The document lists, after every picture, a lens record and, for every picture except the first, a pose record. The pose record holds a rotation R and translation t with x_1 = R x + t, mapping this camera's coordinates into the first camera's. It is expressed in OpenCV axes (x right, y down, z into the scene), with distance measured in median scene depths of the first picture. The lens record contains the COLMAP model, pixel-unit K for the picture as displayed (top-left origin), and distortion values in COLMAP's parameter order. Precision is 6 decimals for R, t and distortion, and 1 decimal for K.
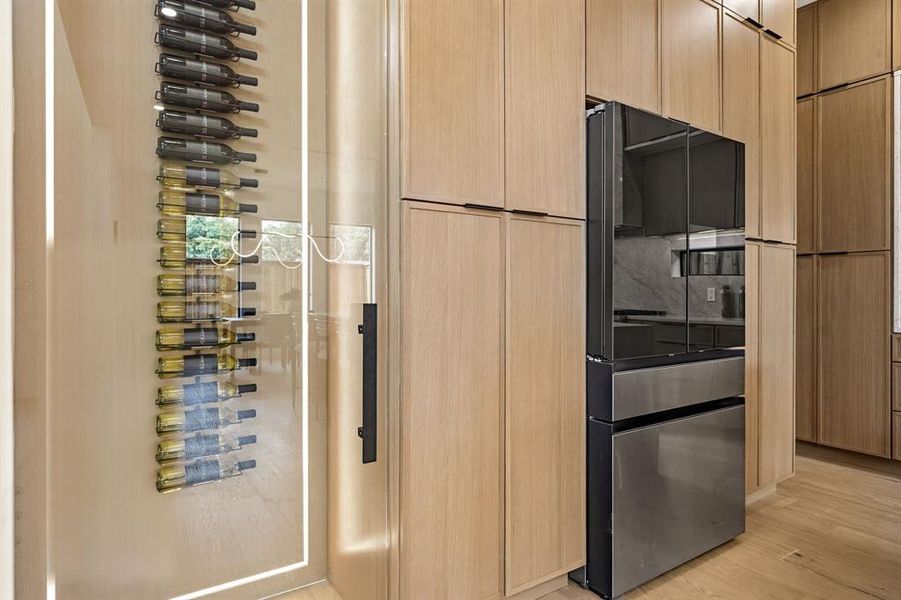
lens RADIAL K [[519.2, 0, 439.5], [0, 519.2, 295.4], [0, 0, 1]] dist [0.001694, 0.000293]
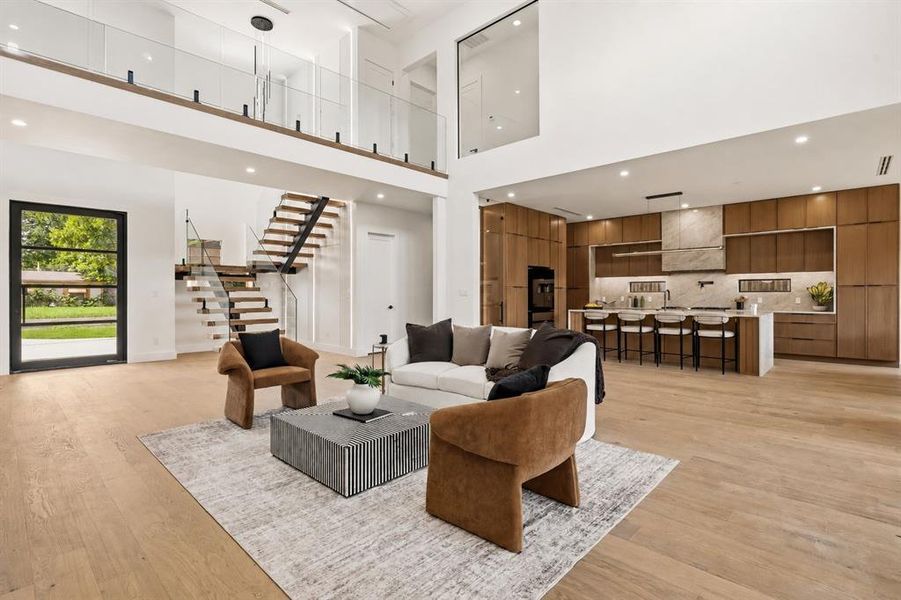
lens RADIAL K [[433.5, 0, 441.0], [0, 433.5, 295.8], [0, 0, 1]] dist [0.001622, 0.000561]
pose [[0.974509, -0.002200, 0.224338, -1.156303], [0.001475, 0.999993, 0.003402, -0.043356], [-0.224344, -0.002984, 0.974505, -2.308738]]
